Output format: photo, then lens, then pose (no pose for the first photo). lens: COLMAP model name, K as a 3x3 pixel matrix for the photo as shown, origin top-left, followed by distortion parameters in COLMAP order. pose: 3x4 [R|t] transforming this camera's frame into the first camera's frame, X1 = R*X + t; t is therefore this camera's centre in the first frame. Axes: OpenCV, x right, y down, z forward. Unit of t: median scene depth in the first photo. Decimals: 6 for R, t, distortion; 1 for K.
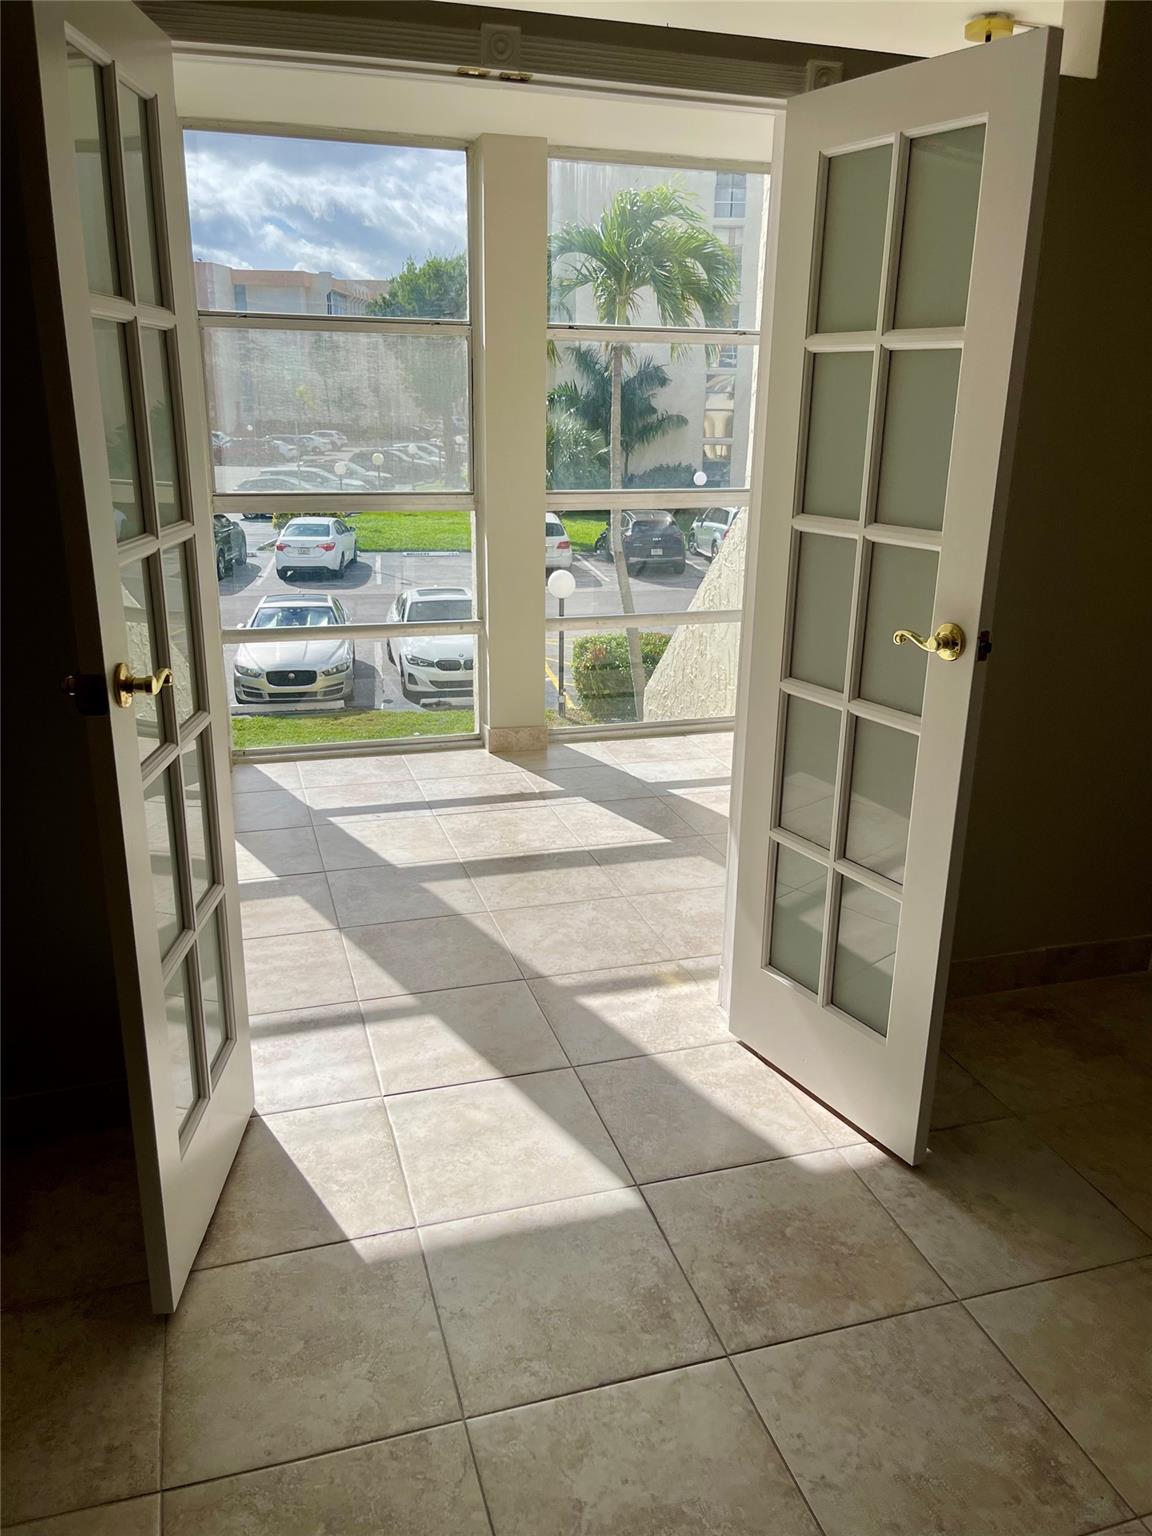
lens RADIAL K [[1169.9, 0, 580.8], [0, 1169.9, 770.2], [0, 0, 1]] dist [0.060784, -0.077830]
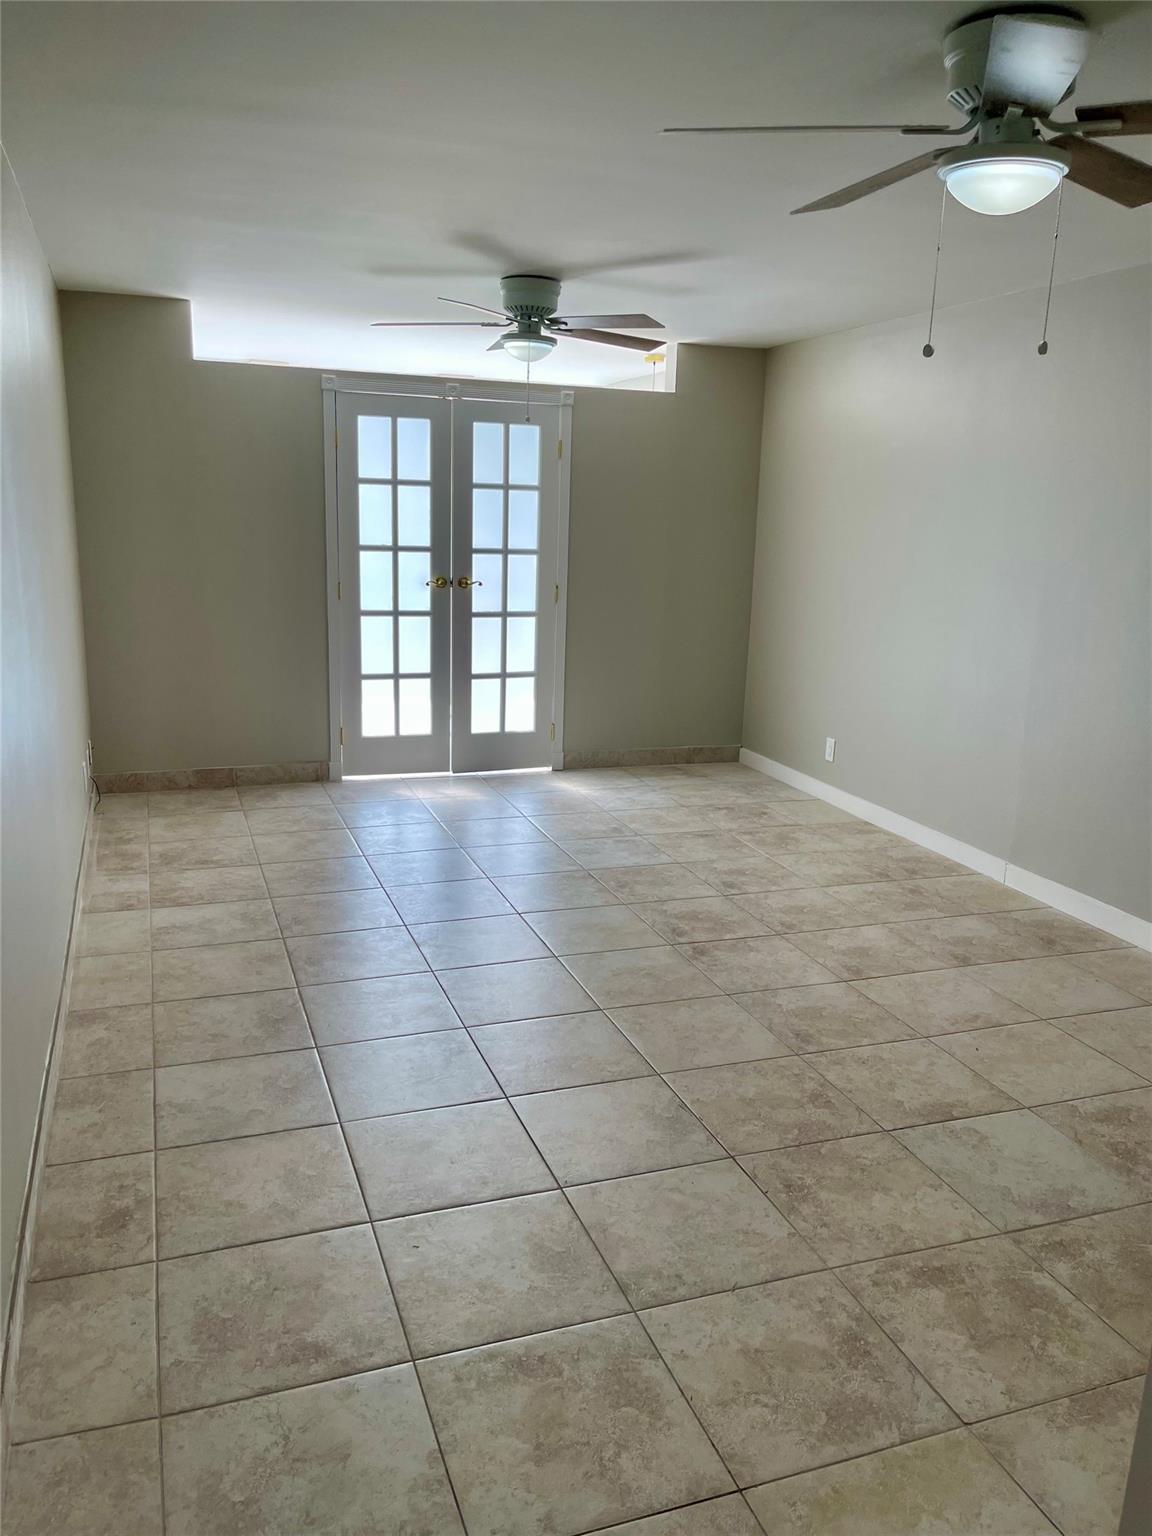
lens RADIAL K [[1169.9, 0, 565.7], [0, 1169.9, 778.0], [0, 0, 1]] dist [0.060784, -0.077830]
pose [[0.999192, 0.003950, 0.039997, 0.057389], [-0.000613, 0.996541, -0.083106, 0.341255], [-0.040187, 0.083014, 0.995738, -1.062734]]
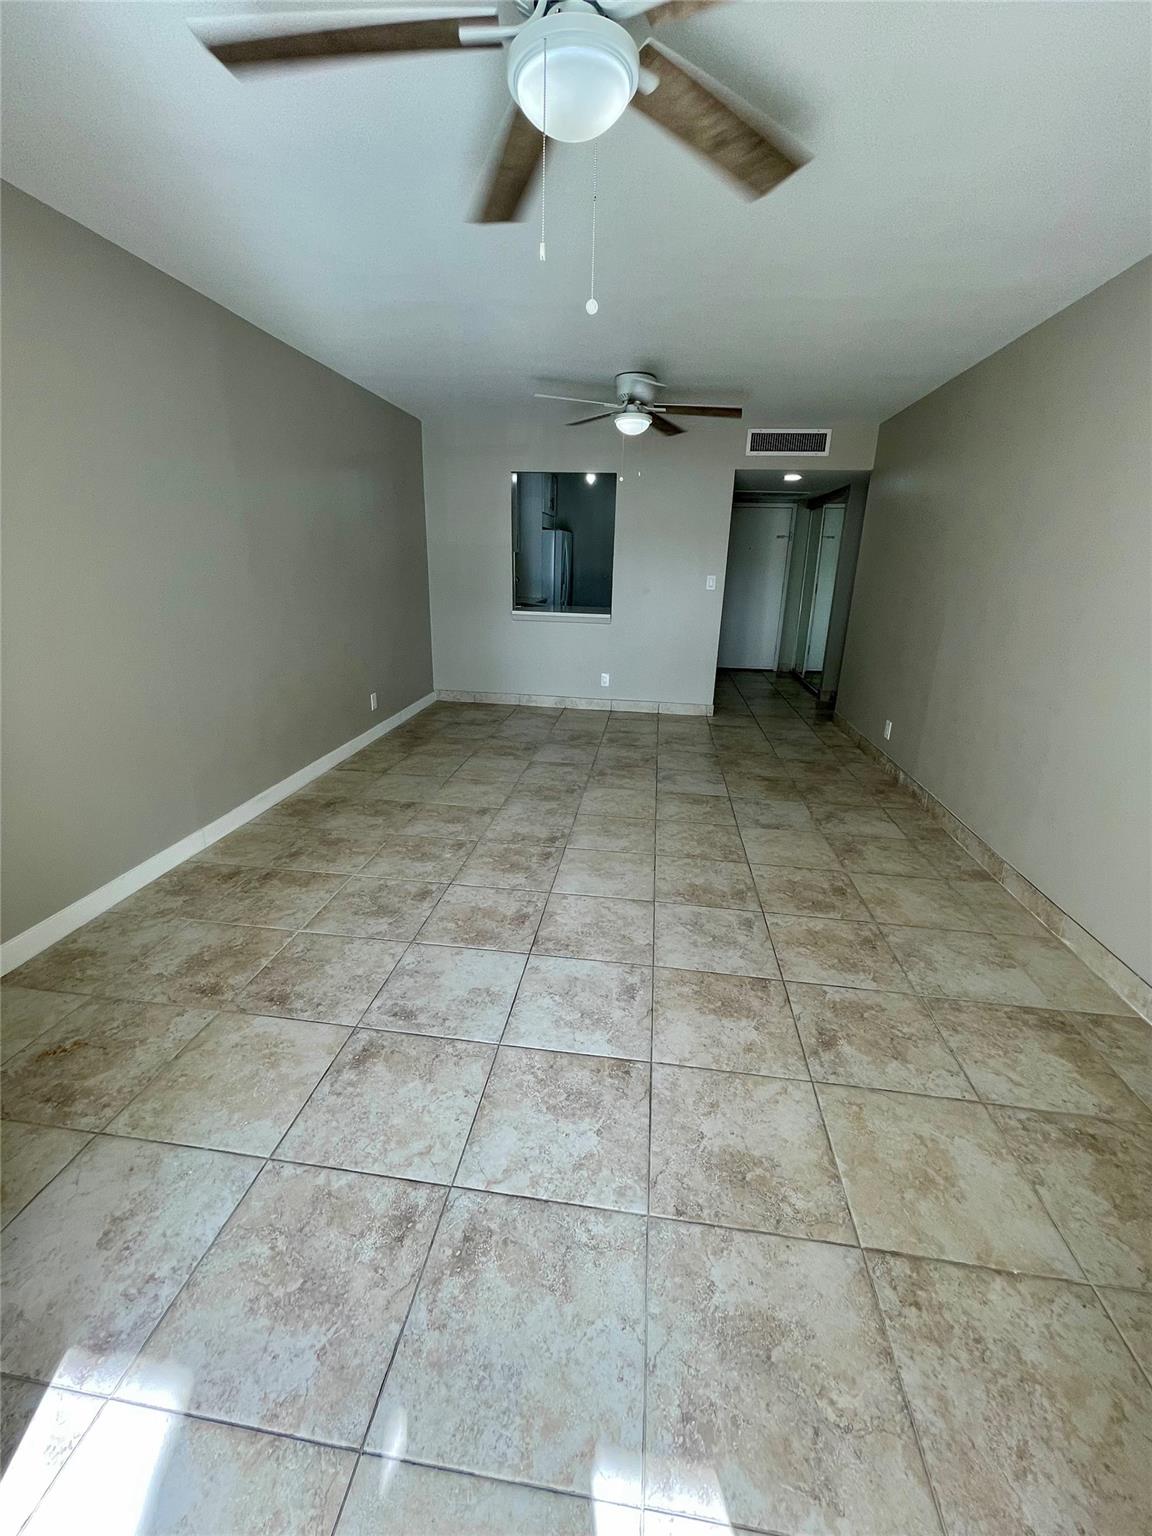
lens RADIAL K [[621.3, 0, 571.8], [0, 621.3, 756.7], [0, 0, 1]] dist [-0.008388, 0.004490]
pose [[-0.905291, -0.164110, 0.391812, -0.106674], [0.095719, 0.819832, 0.564547, -0.161375], [-0.413868, 0.548583, -0.726478, 0.630490]]
